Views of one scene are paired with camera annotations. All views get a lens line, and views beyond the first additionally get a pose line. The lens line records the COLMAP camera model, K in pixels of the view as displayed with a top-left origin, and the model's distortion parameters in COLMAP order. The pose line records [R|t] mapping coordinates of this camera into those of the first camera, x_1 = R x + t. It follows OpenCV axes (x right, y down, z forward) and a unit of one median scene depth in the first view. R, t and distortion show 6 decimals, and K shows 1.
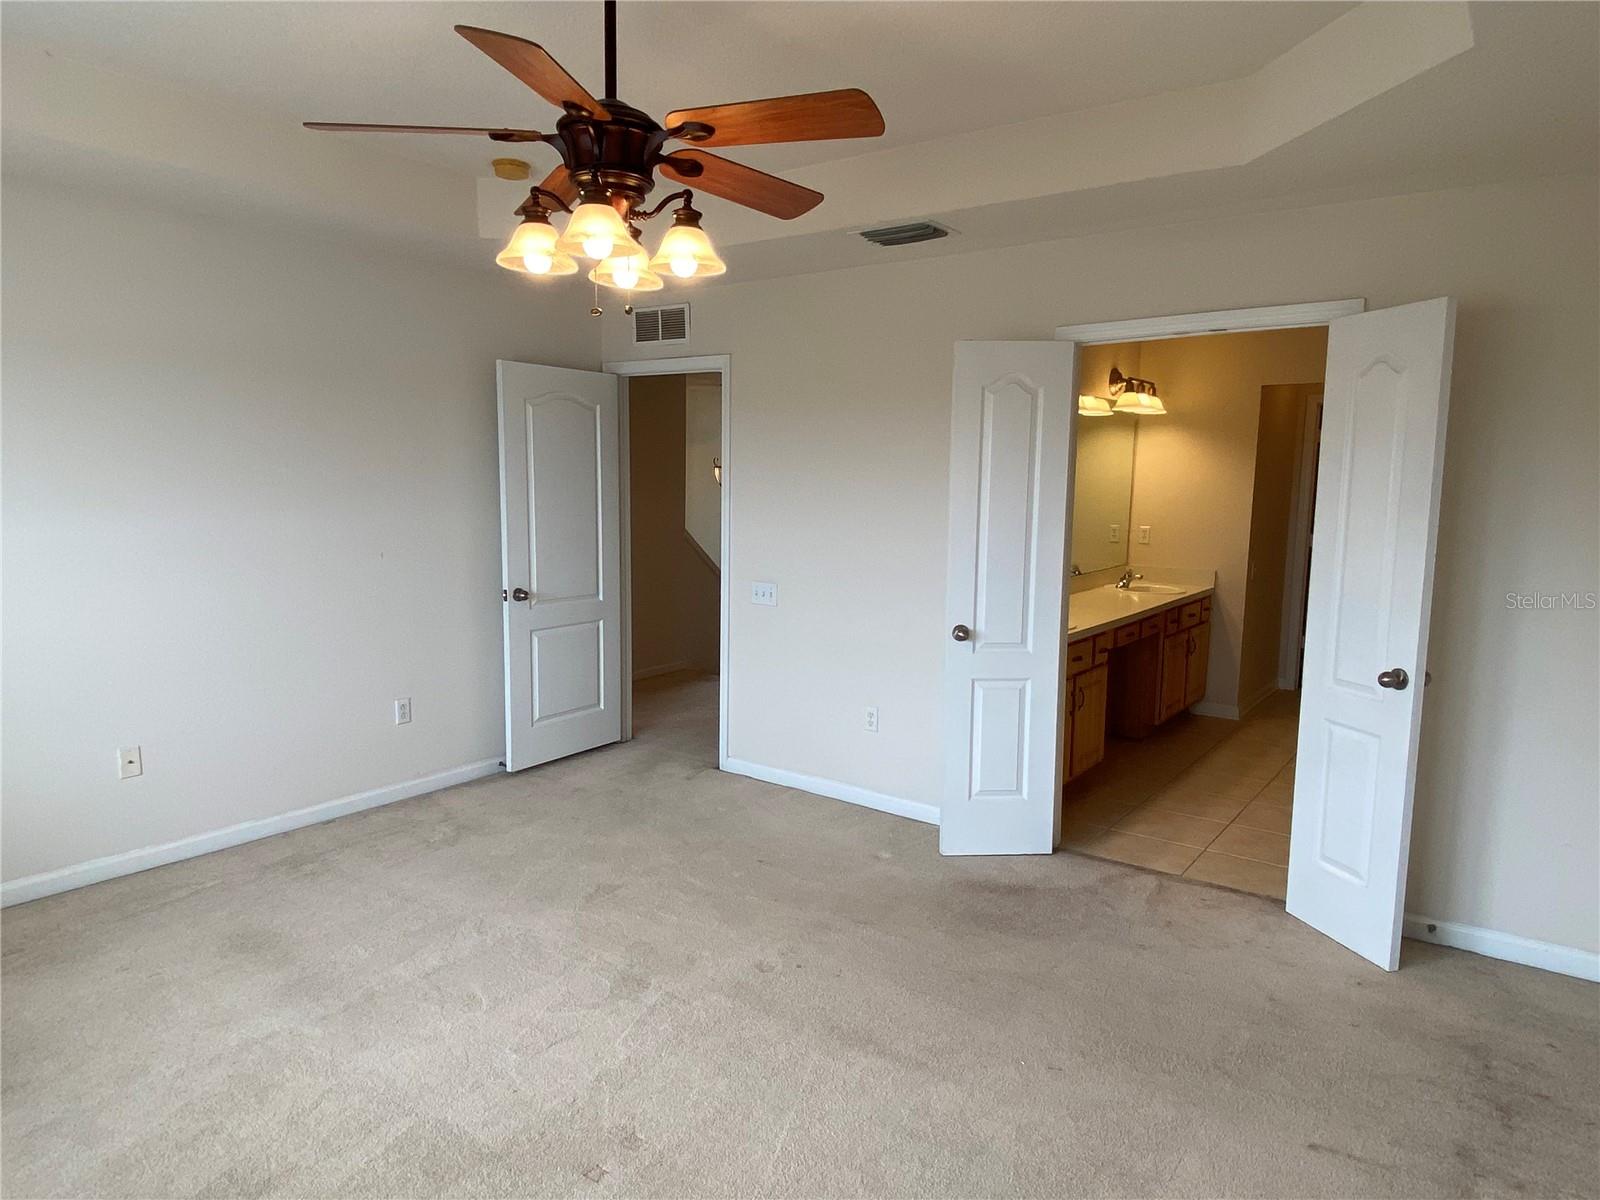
lens RADIAL K [[987.2, 0, 792.4], [0, 987.2, 588.7], [0, 0, 1]] dist [0.074659, -0.069376]
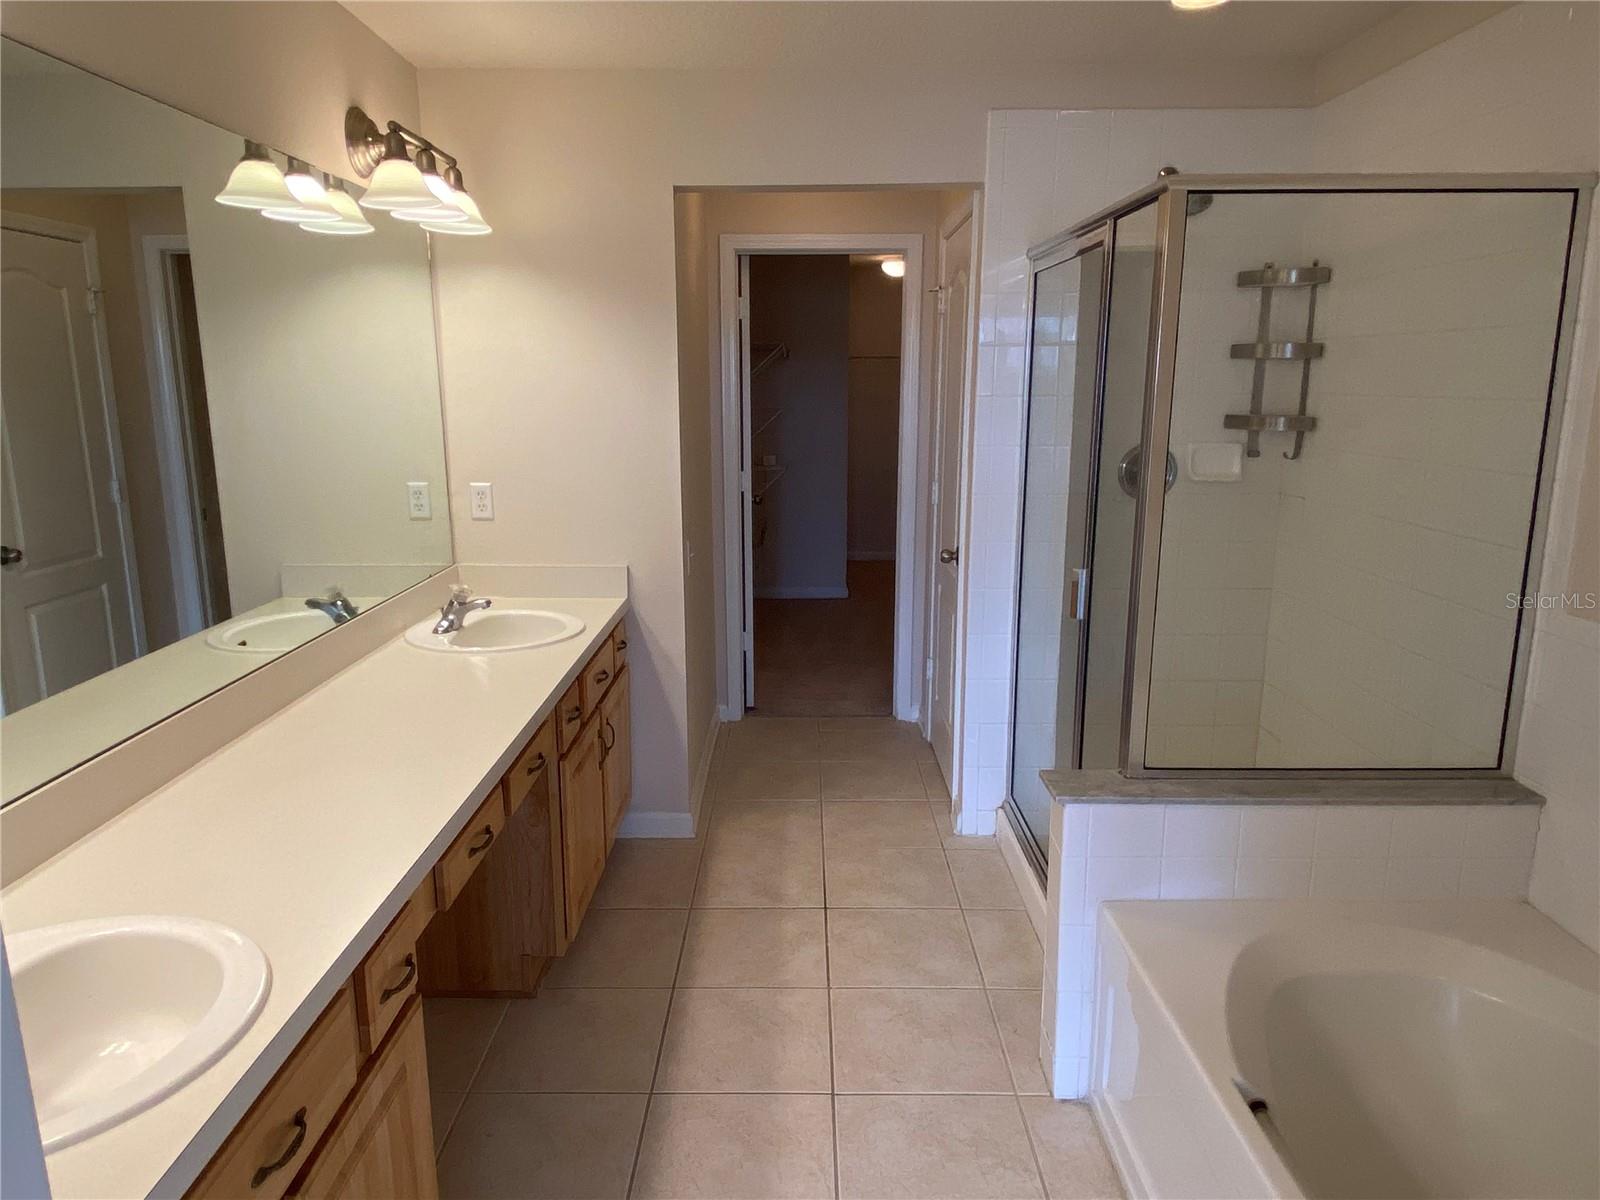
lens RADIAL K [[1016.7, 0, 789.5], [0, 1016.7, 605.2], [0, 0, 1]] dist [0.058403, -0.067058]
pose [[0.805383, -0.148411, 0.573875, 0.192936], [0.084671, 0.987025, 0.136428, -0.062152], [-0.586676, -0.061287, 0.807499, 0.539478]]
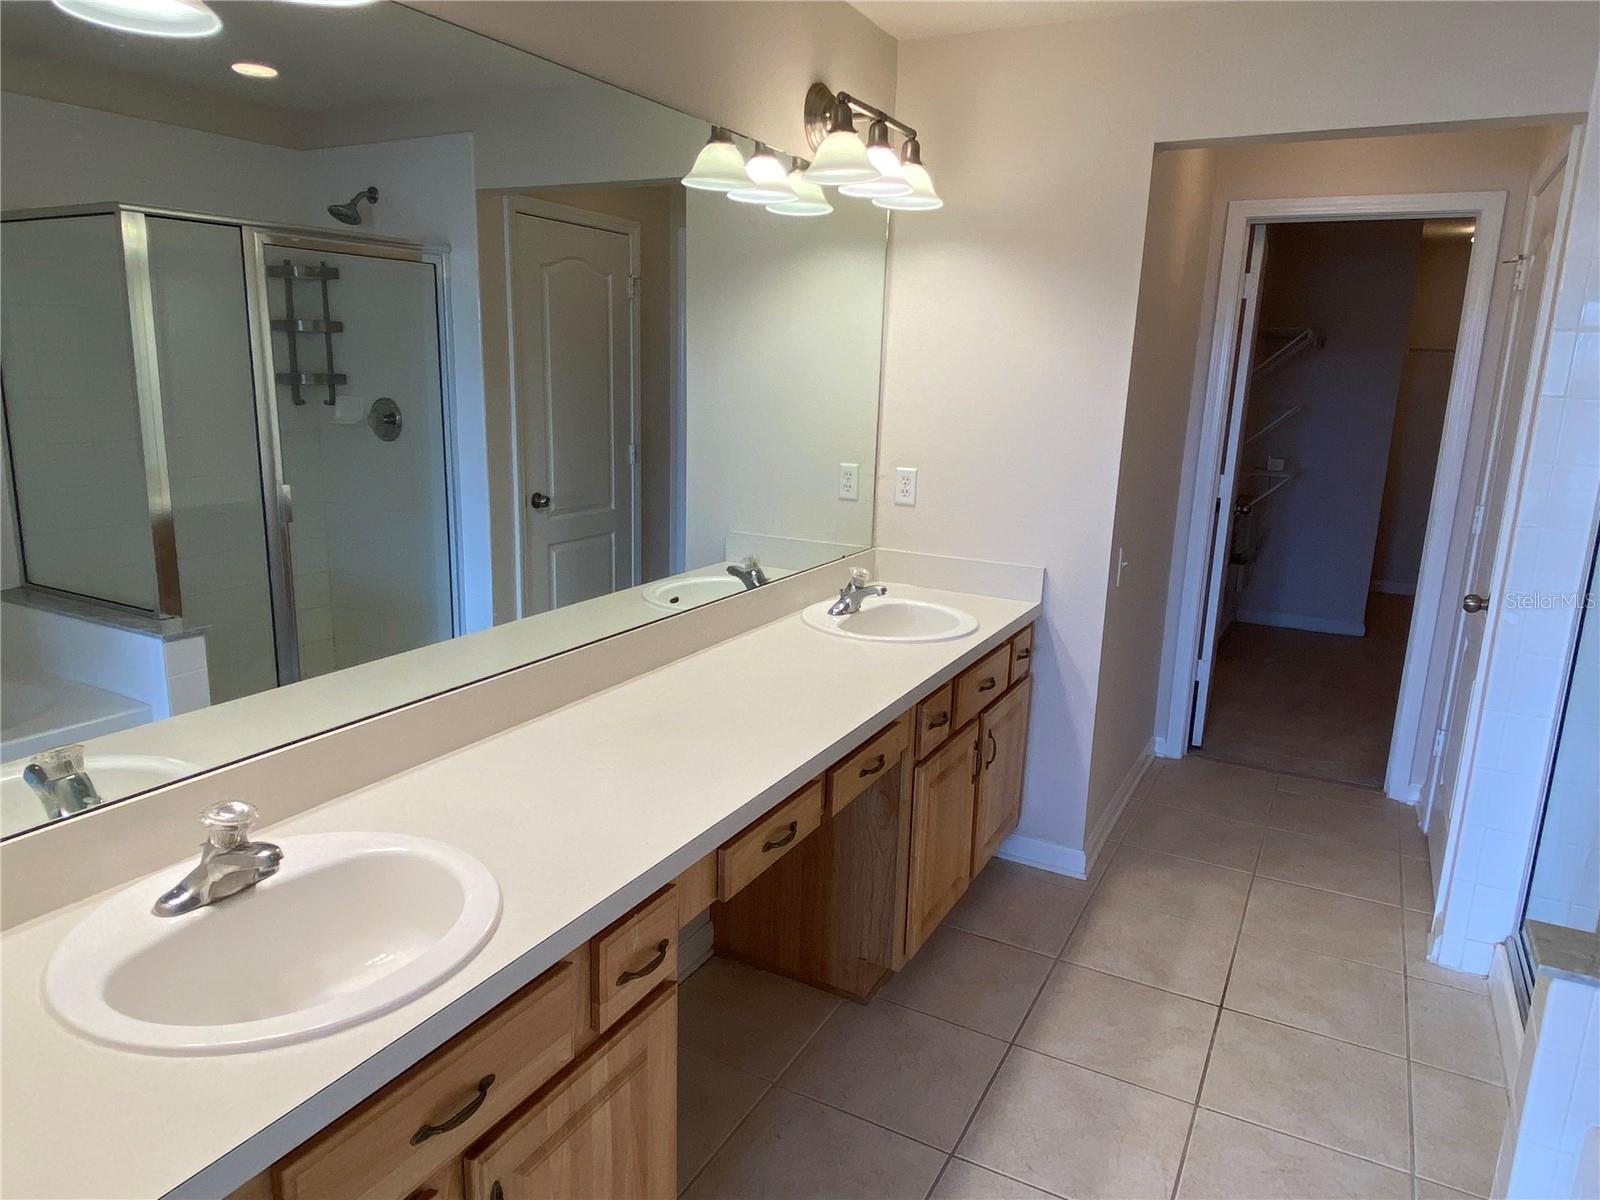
lens RADIAL K [[1016.7, 0, 806.9], [0, 1016.7, 605.1], [0, 0, 1]] dist [0.058403, -0.067058]
pose [[0.989023, -0.026788, 0.145310, 0.249162], [0.009330, 0.992788, 0.119518, -0.058966], [-0.147464, -0.116851, 0.982141, 0.557823]]
